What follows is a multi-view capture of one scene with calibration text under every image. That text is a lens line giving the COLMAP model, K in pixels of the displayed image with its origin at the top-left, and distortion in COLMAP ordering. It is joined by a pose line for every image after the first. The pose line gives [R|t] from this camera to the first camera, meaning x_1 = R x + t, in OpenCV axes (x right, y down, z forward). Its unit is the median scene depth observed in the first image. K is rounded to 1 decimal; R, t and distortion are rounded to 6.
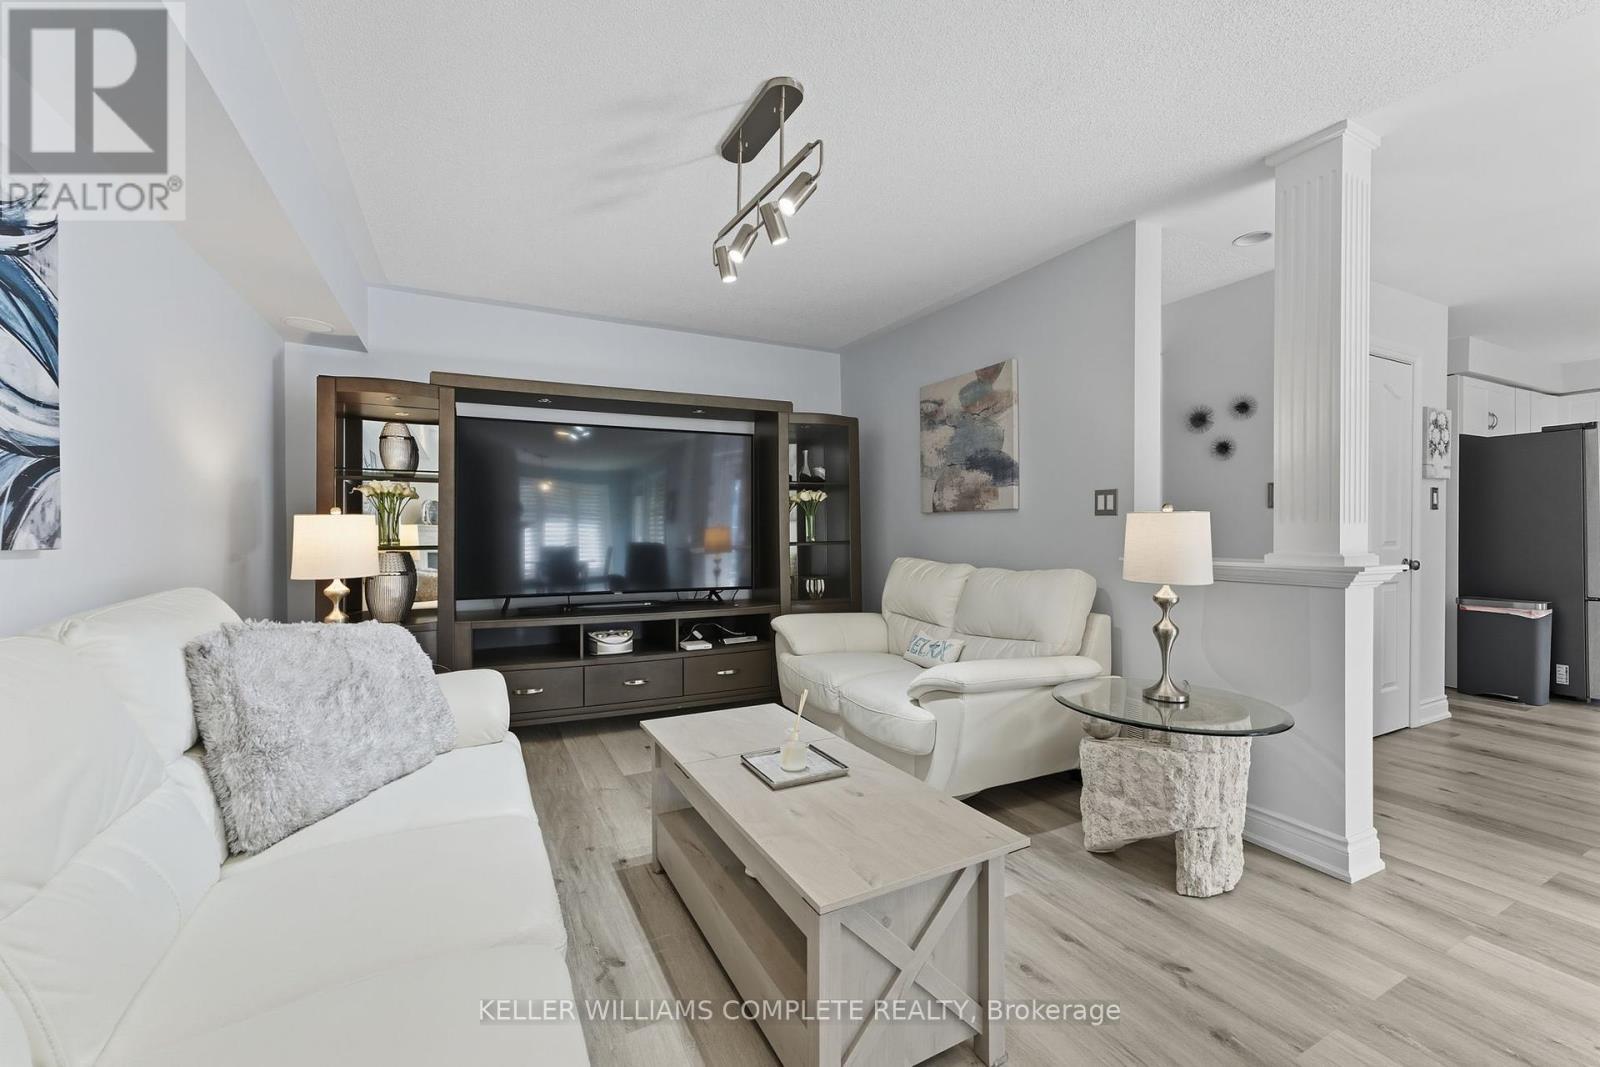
lens RADIAL K [[649.0, 0, 800.5], [0, 649.0, 524.9], [0, 0, 1]] dist [-0.044652, 0.028682]
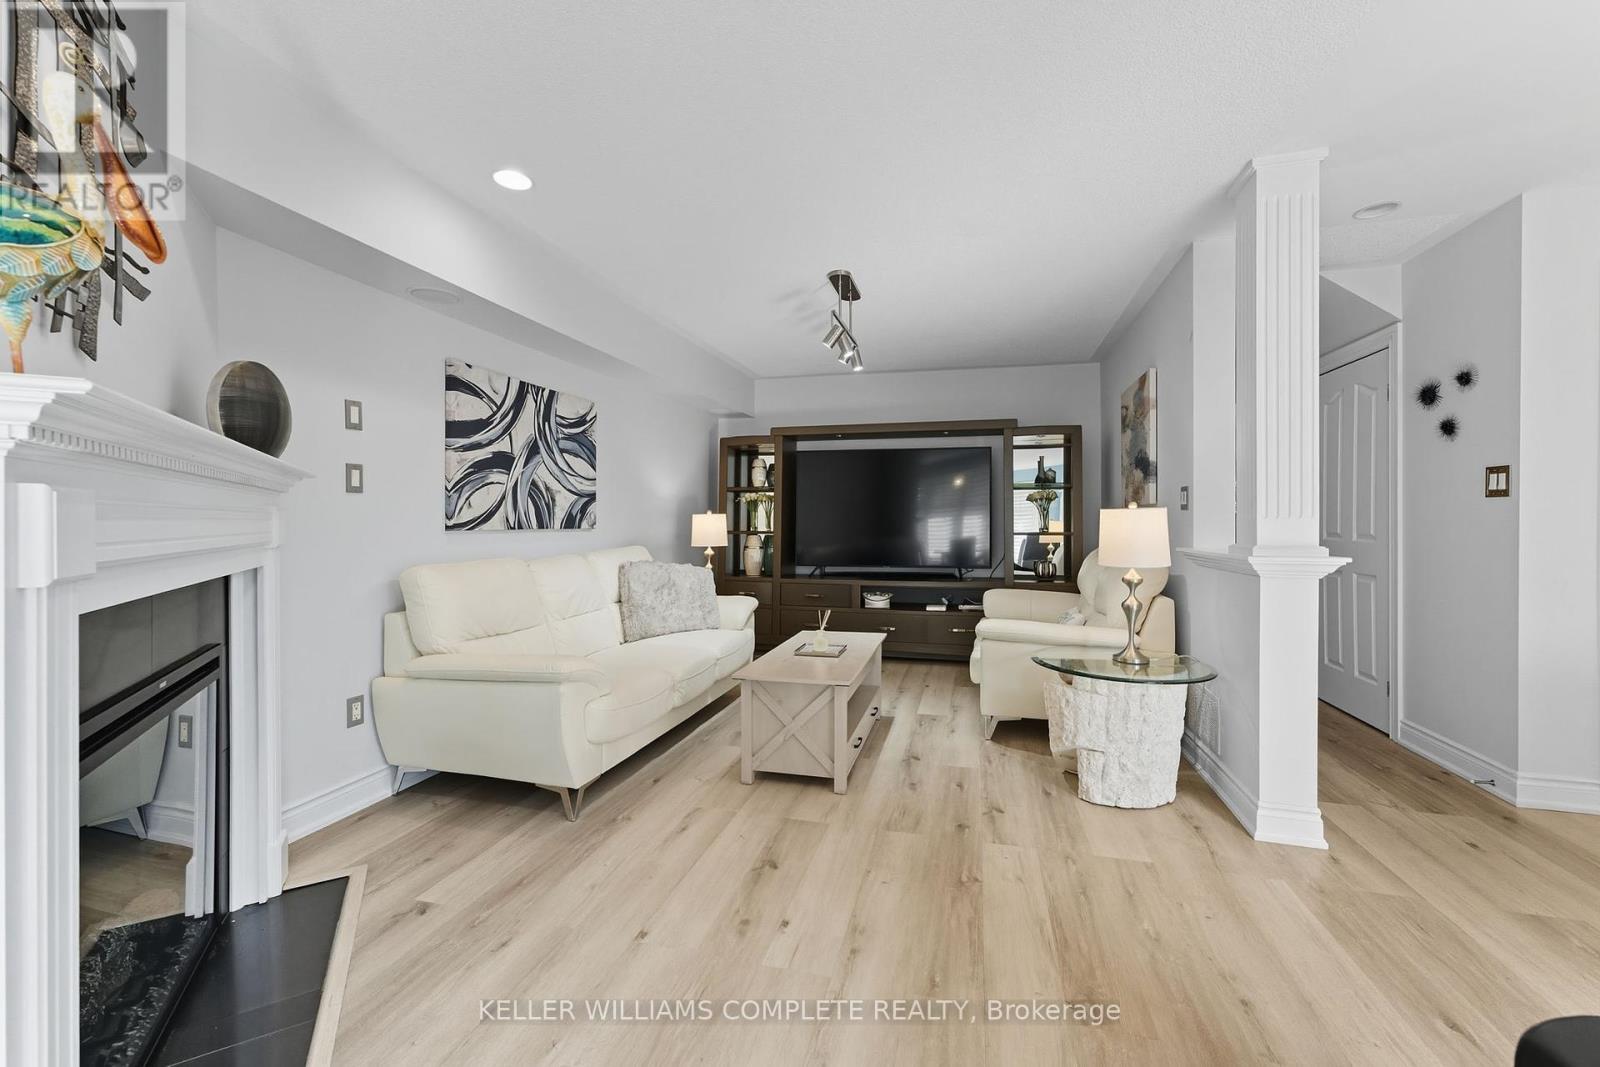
lens RADIAL K [[649.0, 0, 800.5], [0, 649.0, 524.9], [0, 0, 1]] dist [-0.044652, 0.028682]
pose [[0.736940, 0.003690, -0.675948, 0.925470], [0.003334, 0.999953, 0.009094, -0.001718], [0.675950, -0.008955, 0.736893, -0.318973]]
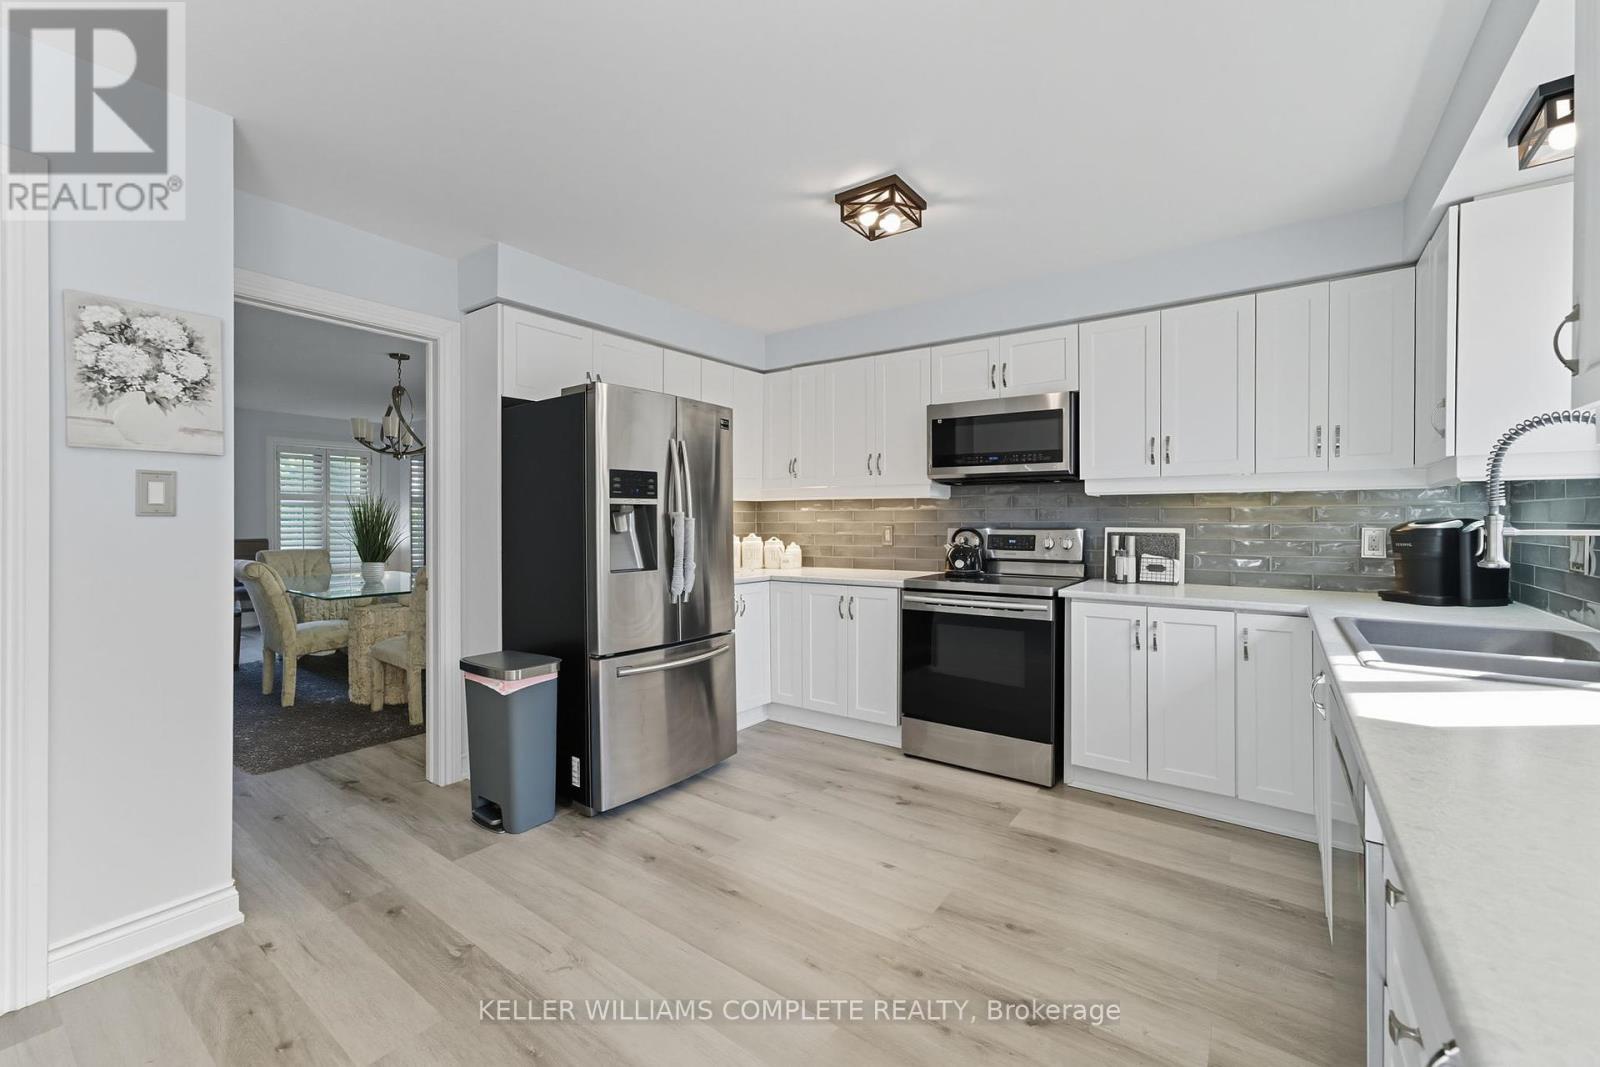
lens RADIAL K [[649.0, 0, 800.5], [0, 649.0, 524.9], [0, 0, 1]] dist [-0.044652, 0.028682]
pose [[0.892491, 0.003840, 0.451048, 1.970512], [-0.008657, 0.999925, 0.008618, -0.042566], [-0.450981, -0.011596, 0.892458, 0.569938]]
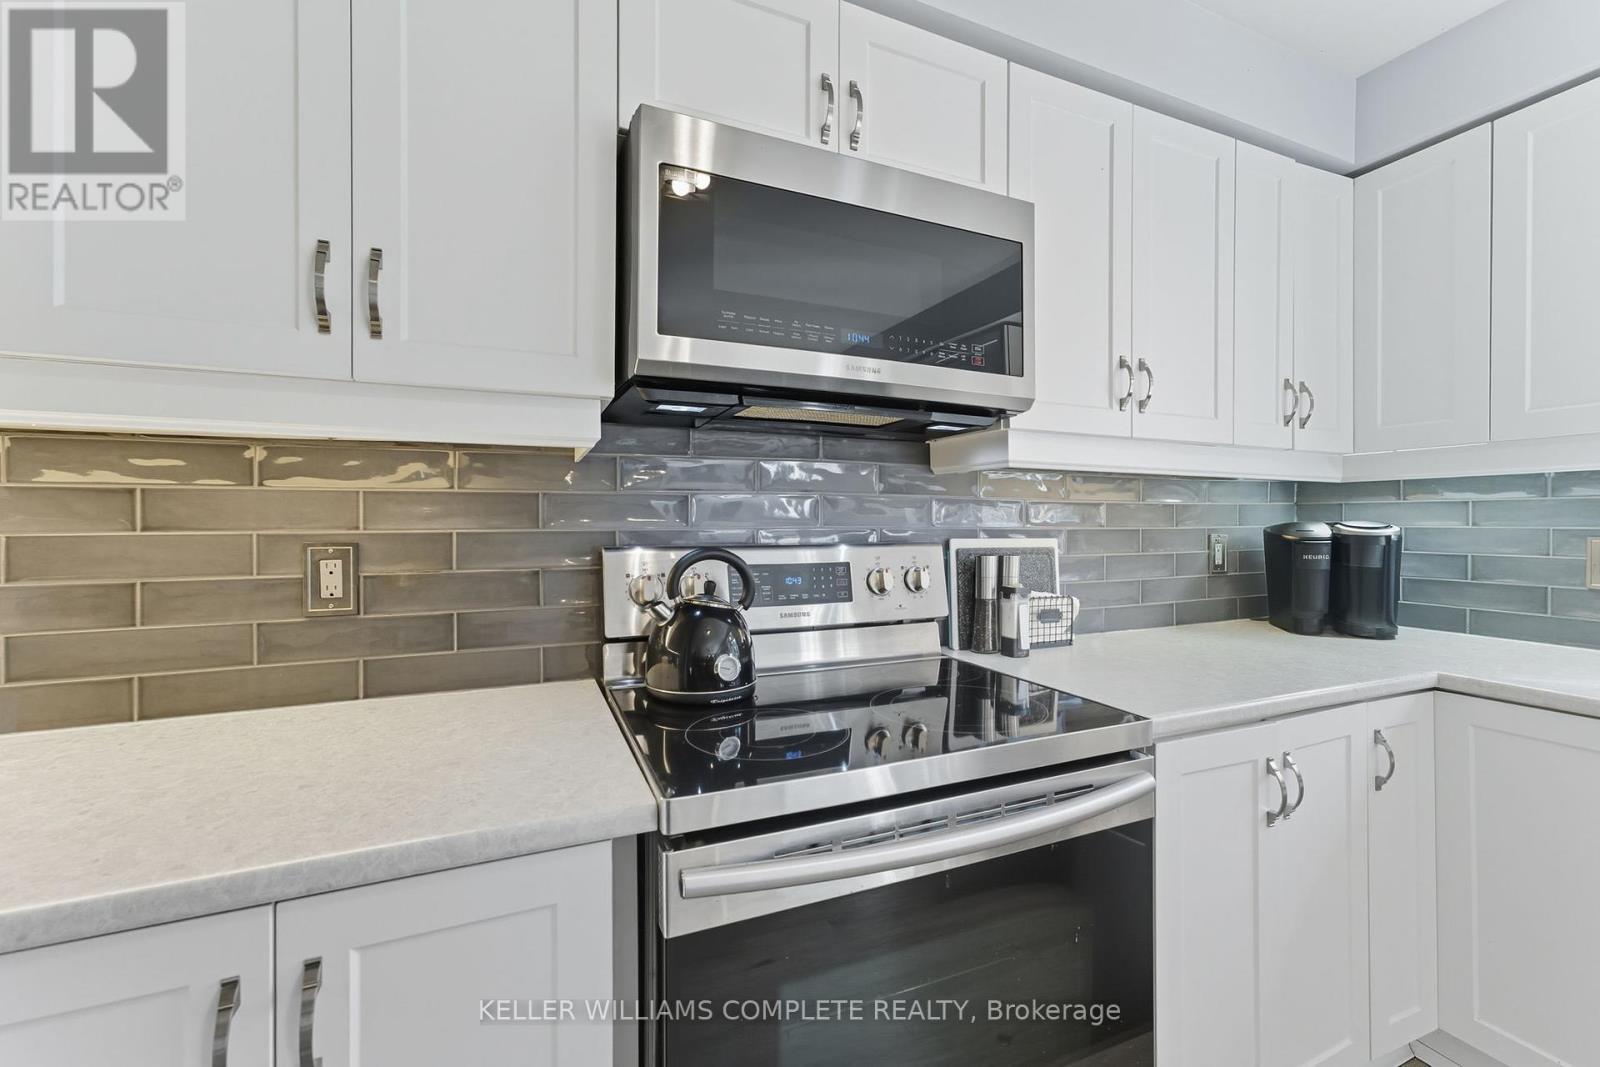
lens RADIAL K [[649.0, 0, 800.5], [0, 649.0, 524.9], [0, 0, 1]] dist [-0.044652, 0.028682]
pose [[0.076871, 0.000602, 0.997041, 2.560891], [-0.006955, 0.999976, -0.000068, -0.044028], [-0.997017, -0.006929, 0.076873, 1.716199]]
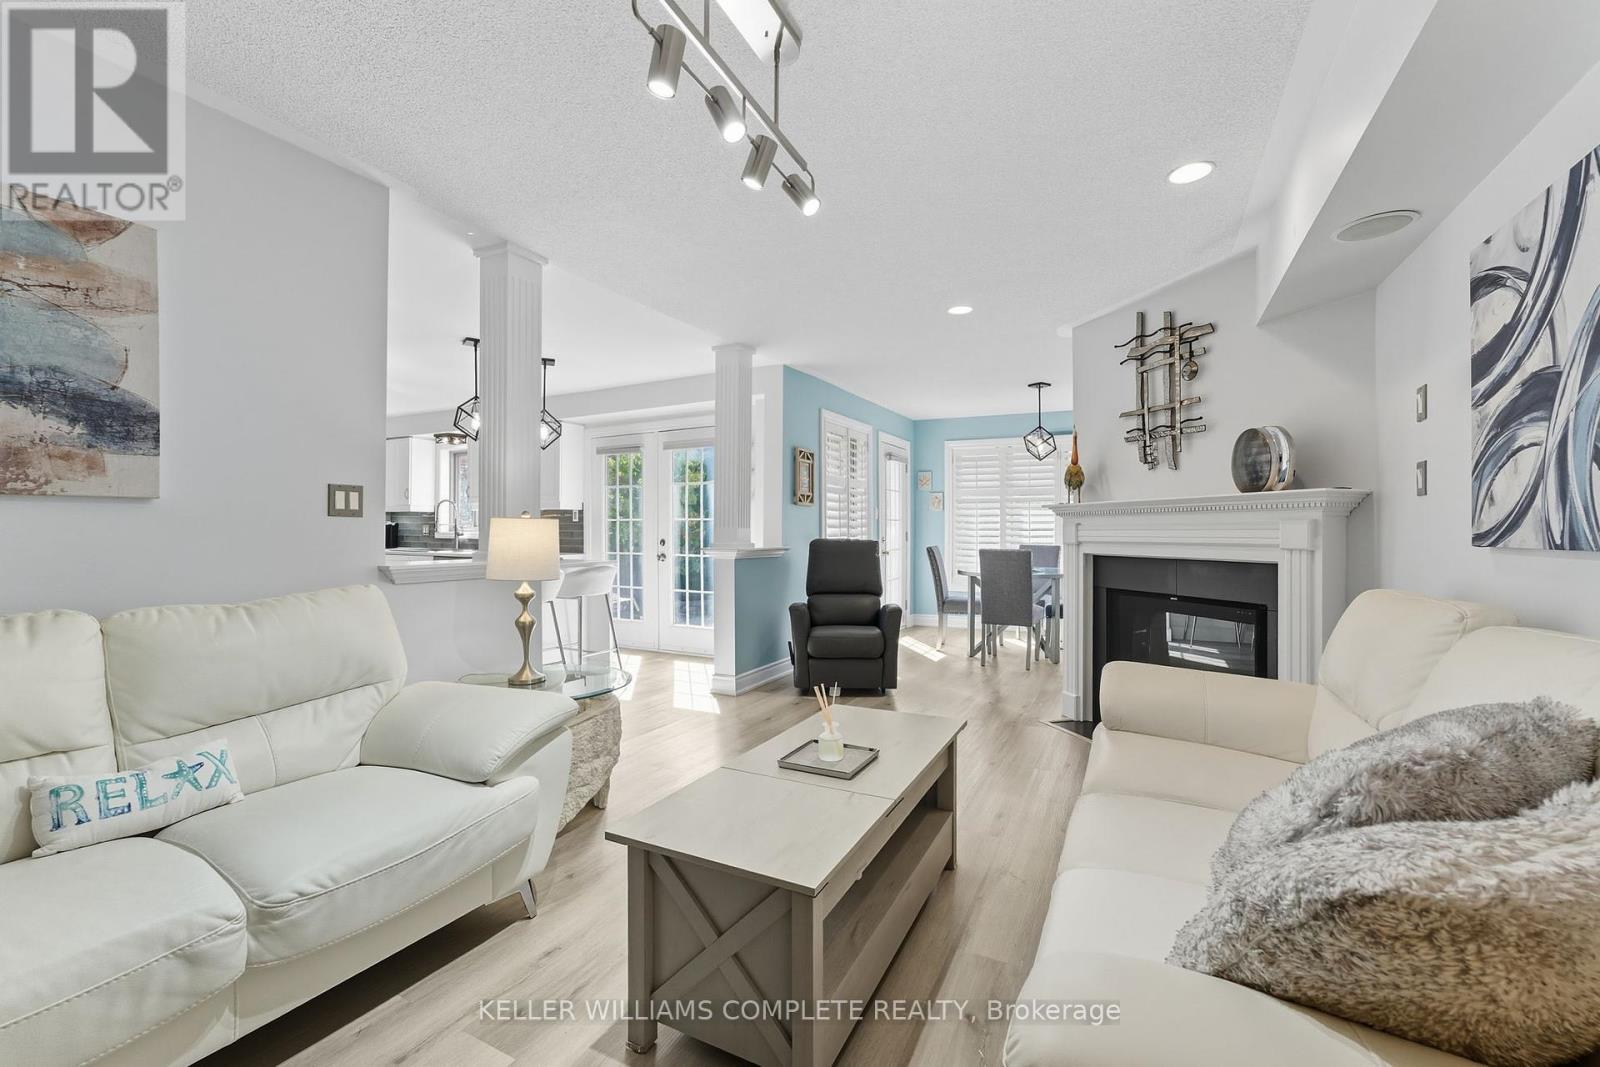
lens RADIAL K [[649.0, 0, 800.5], [0, 649.0, 524.9], [0, 0, 1]] dist [-0.044652, 0.028682]
pose [[-0.586572, 0.009453, 0.809842, -0.640366], [-0.002463, 0.999906, -0.013456, 0.006280], [-0.809893, -0.009888, -0.586494, 1.261077]]
